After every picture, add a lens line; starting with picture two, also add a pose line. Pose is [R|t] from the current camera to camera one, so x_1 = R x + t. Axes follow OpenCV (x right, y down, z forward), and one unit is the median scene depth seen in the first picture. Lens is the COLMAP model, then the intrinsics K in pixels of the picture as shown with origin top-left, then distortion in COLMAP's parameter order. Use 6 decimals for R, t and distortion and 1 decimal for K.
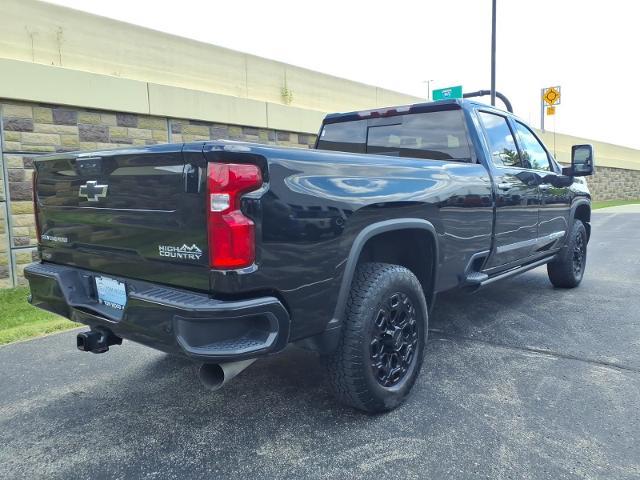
lens RADIAL K [[523.6, 0, 316.8], [0, 523.6, 241.4], [0, 0, 1]] dist [0.012999, -0.003564]
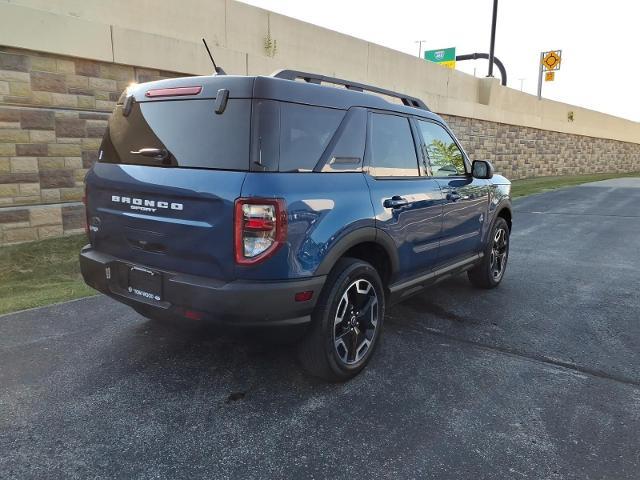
lens RADIAL K [[525.0, 0, 307.0], [0, 525.0, 239.4], [0, 0, 1]] dist [0.010425, -0.008177]
pose [[0.999469, 0.028491, 0.015806, 0.002905], [-0.029481, 0.997355, 0.066435, -0.014868], [-0.013871, -0.066866, 0.997666, 0.102601]]
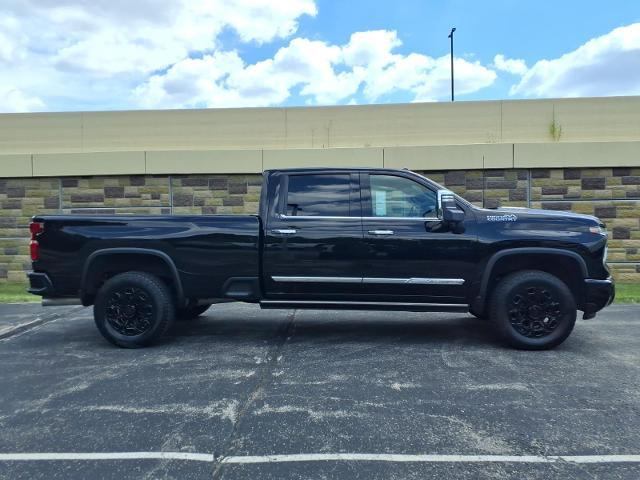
lens RADIAL K [[516.9, 0, 323.4], [0, 516.9, 242.8], [0, 0, 1]] dist [0.065210, -0.075345]
pose [[0.557629, 0.037417, -0.829246, 0.799869], [-0.086211, 0.996192, -0.013023, -0.036757], [0.825601, 0.078752, 0.558731, 0.188052]]
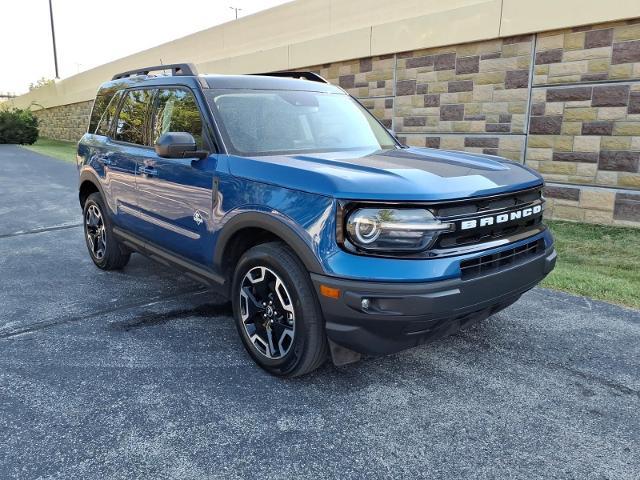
lens RADIAL K [[521.8, 0, 312.5], [0, 521.8, 239.0], [0, 0, 1]] dist [0.039400, -0.064449]
pose [[-0.235990, 0.222515, -0.945936, 0.535065], [-0.097315, 0.963126, 0.250837, -0.094398], [0.966871, 0.151248, -0.205634, 0.811489]]
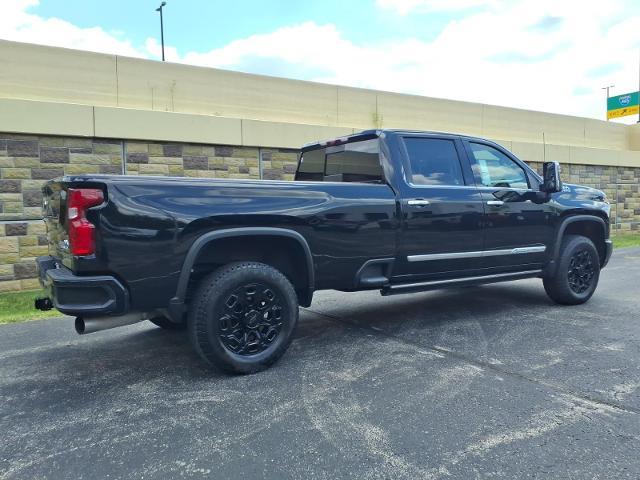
lens RADIAL K [[516.9, 0, 323.4], [0, 516.9, 242.8], [0, 0, 1]] dist [0.065210, -0.075345]
pose [[0.948716, 0.017518, -0.315644, 0.276006], [-0.027689, 0.999231, -0.027769, 0.009742], [0.314915, 0.035084, 0.948471, -0.069124]]
